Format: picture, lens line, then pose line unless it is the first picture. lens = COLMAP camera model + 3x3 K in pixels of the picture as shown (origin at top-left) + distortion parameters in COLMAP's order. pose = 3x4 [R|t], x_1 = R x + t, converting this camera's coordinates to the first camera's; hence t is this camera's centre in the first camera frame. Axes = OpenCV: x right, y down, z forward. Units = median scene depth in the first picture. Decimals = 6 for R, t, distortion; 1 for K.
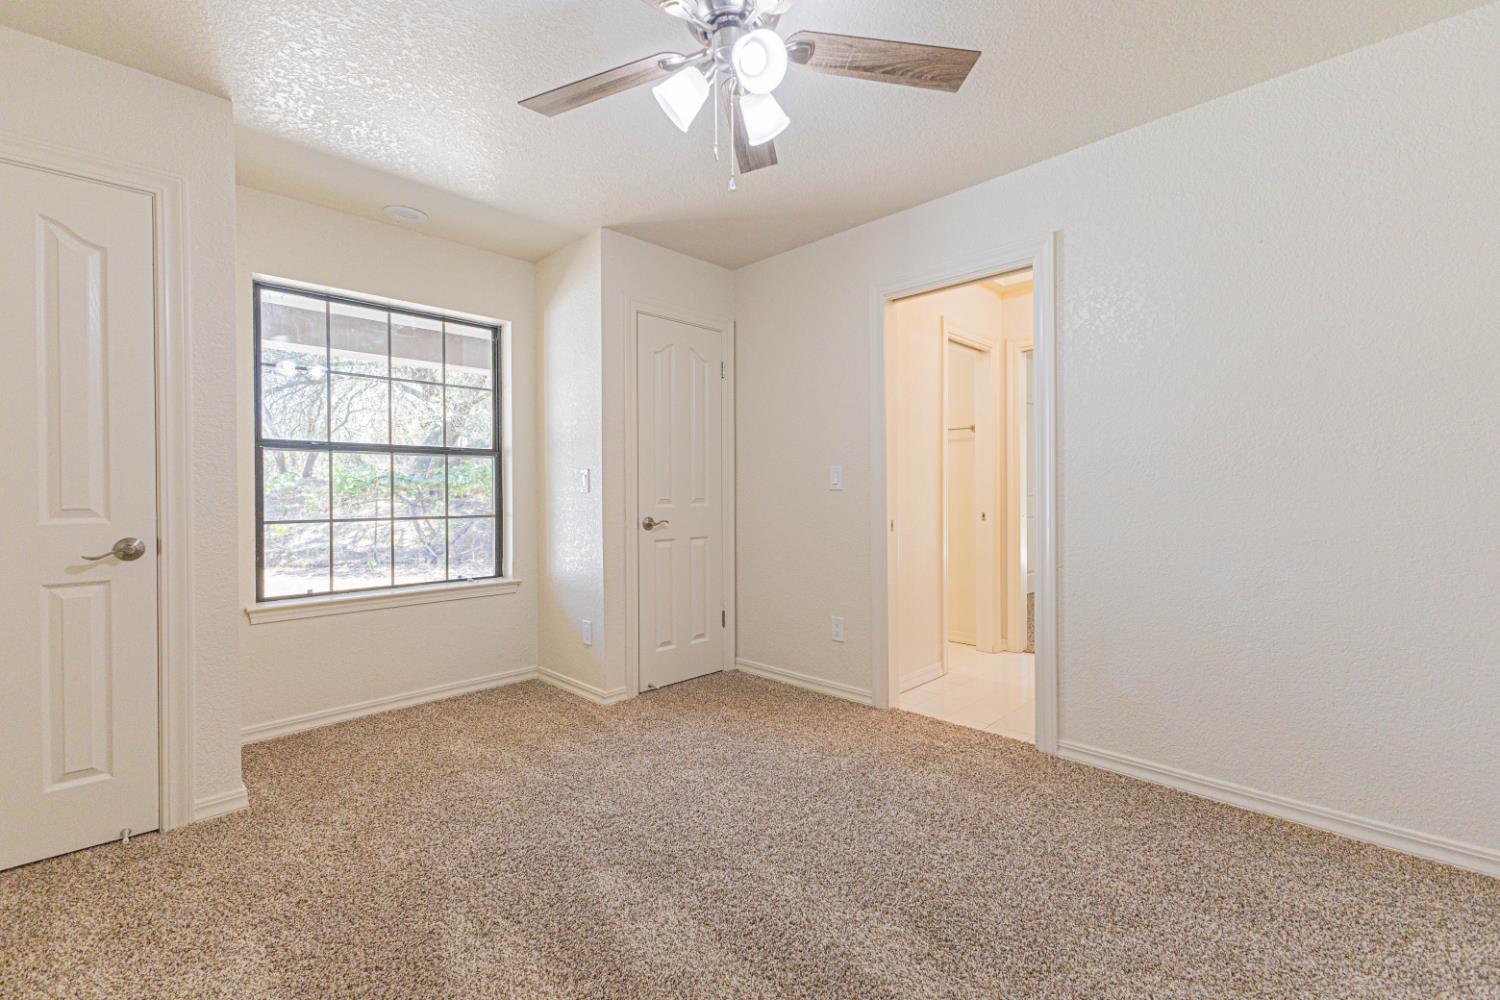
lens RADIAL K [[649.2, 0, 753.1], [0, 649.2, 492.7], [0, 0, 1]] dist [0.016515, -0.000299]
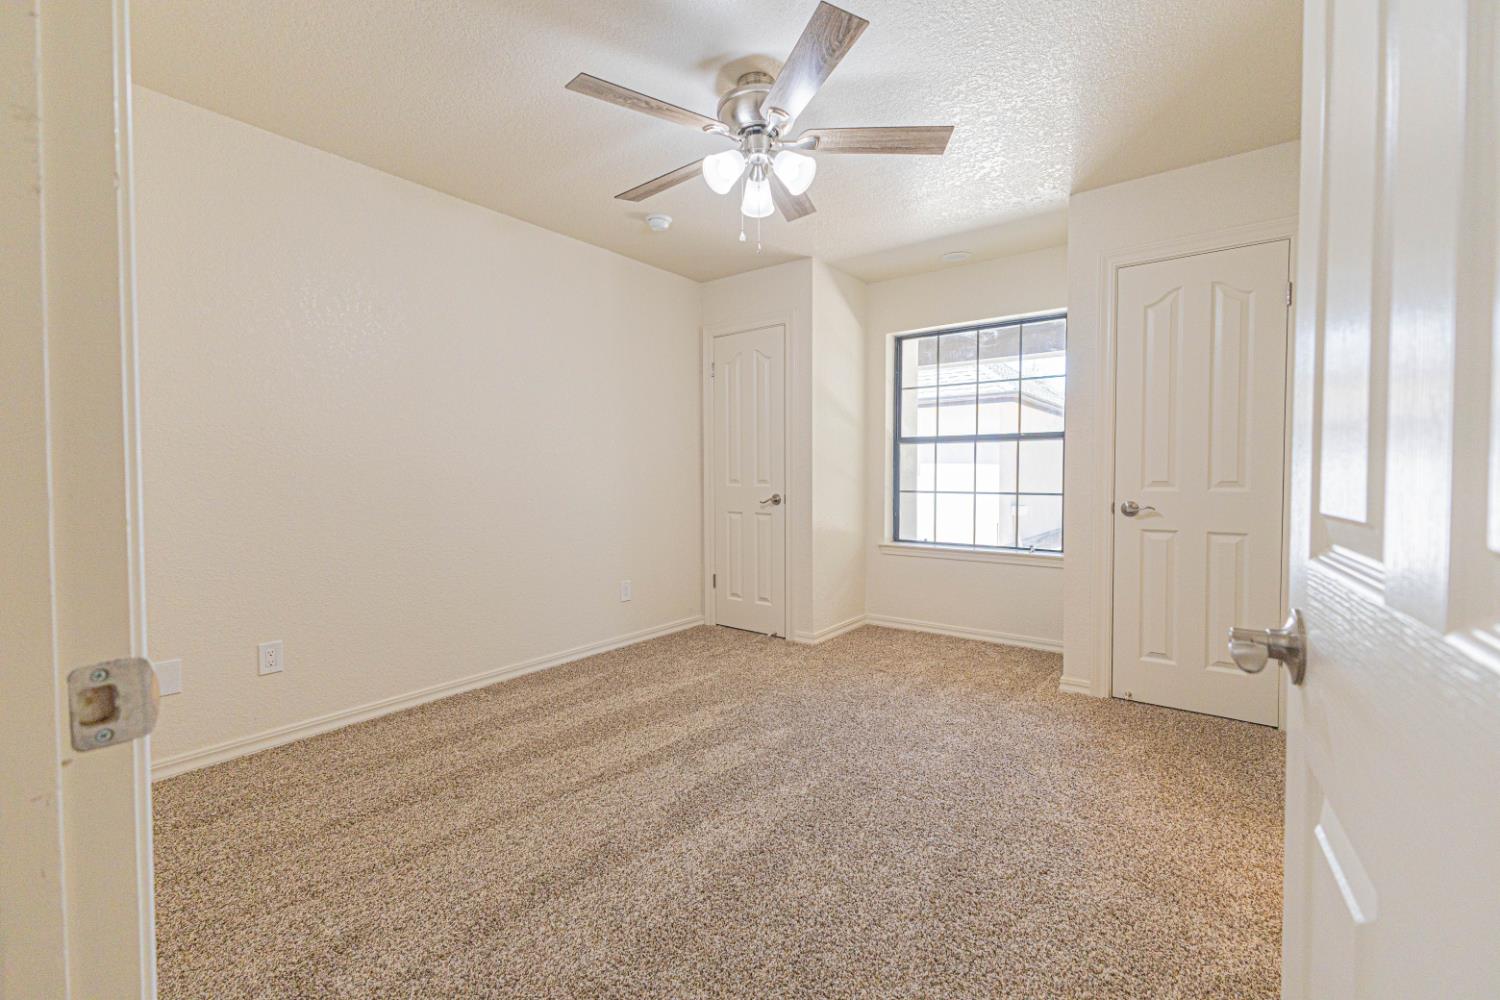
lens RADIAL K [[649.2, 0, 753.1], [0, 649.2, 492.7], [0, 0, 1]] dist [0.016515, -0.000299]
pose [[0.129664, 0.035533, -0.990921, 0.719849], [-0.000345, 0.999359, 0.035790, -0.006104], [0.991558, -0.004299, 0.129593, 0.438743]]
